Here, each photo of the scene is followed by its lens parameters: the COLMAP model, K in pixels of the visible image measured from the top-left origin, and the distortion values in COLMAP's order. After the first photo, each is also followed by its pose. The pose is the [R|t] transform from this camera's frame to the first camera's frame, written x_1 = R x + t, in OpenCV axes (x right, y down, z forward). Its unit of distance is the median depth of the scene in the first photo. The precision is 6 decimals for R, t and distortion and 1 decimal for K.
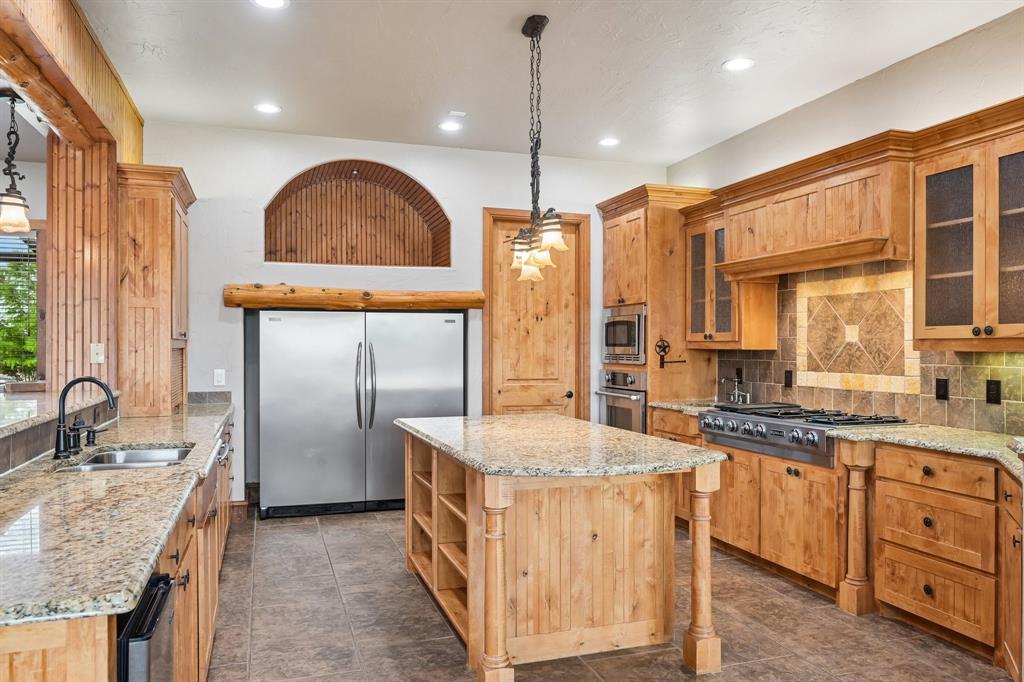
lens RADIAL K [[731.1, 0, 513.9], [0, 731.1, 344.5], [0, 0, 1]] dist [-0.011483, 0.012532]
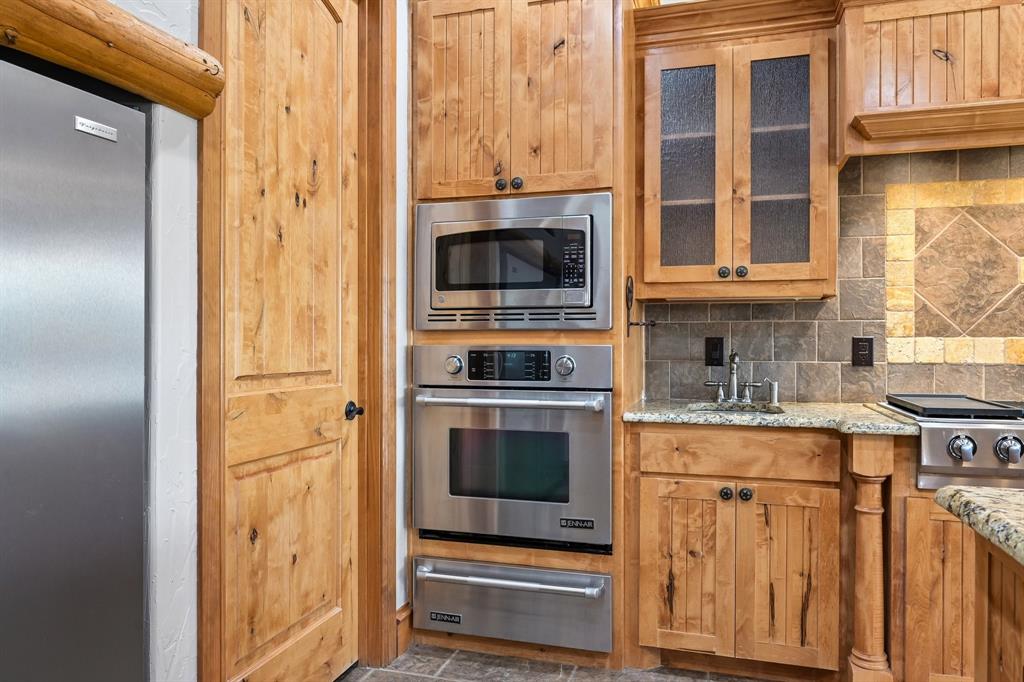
lens RADIAL K [[695.0, 0, 511.7], [0, 695.0, 343.4], [0, 0, 1]] dist [-0.003839, -0.000045]
pose [[0.580151, -0.000329, 0.814509, -0.228117], [-0.002688, 0.999994, 0.002319, 0.041024], [-0.814505, -0.003535, 0.580146, 0.931558]]
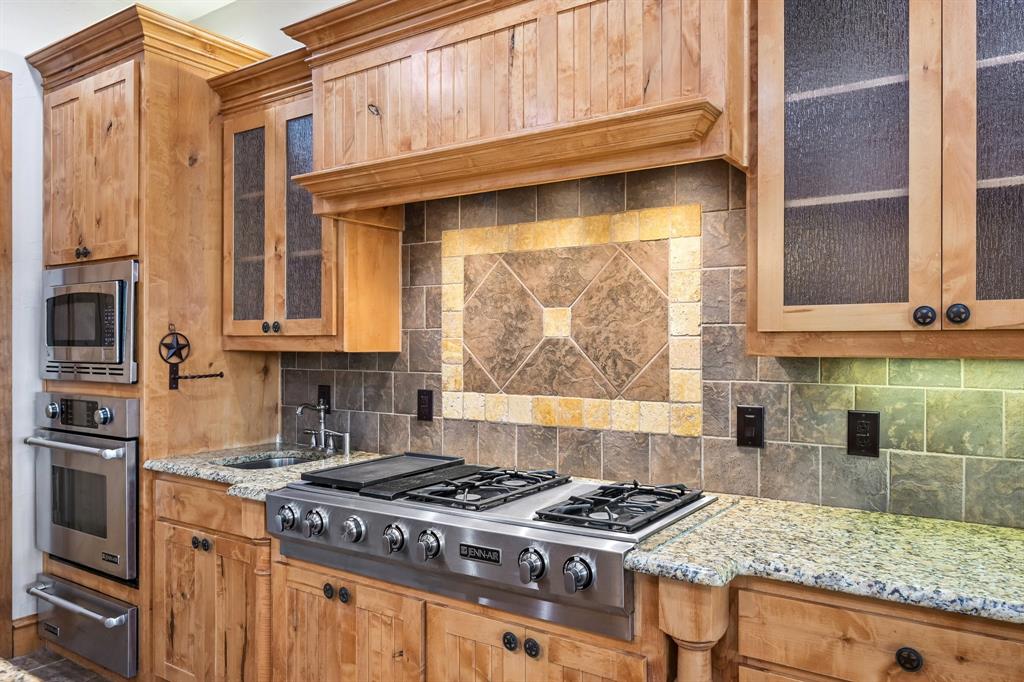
lens RADIAL K [[731.1, 0, 511.4], [0, 731.1, 346.2], [0, 0, 1]] dist [-0.011483, 0.012532]
pose [[0.797228, -0.002843, 0.603672, 0.099138], [-0.001400, 0.999978, 0.006558, -0.000946], [-0.603677, -0.006073, 0.797206, 0.536868]]
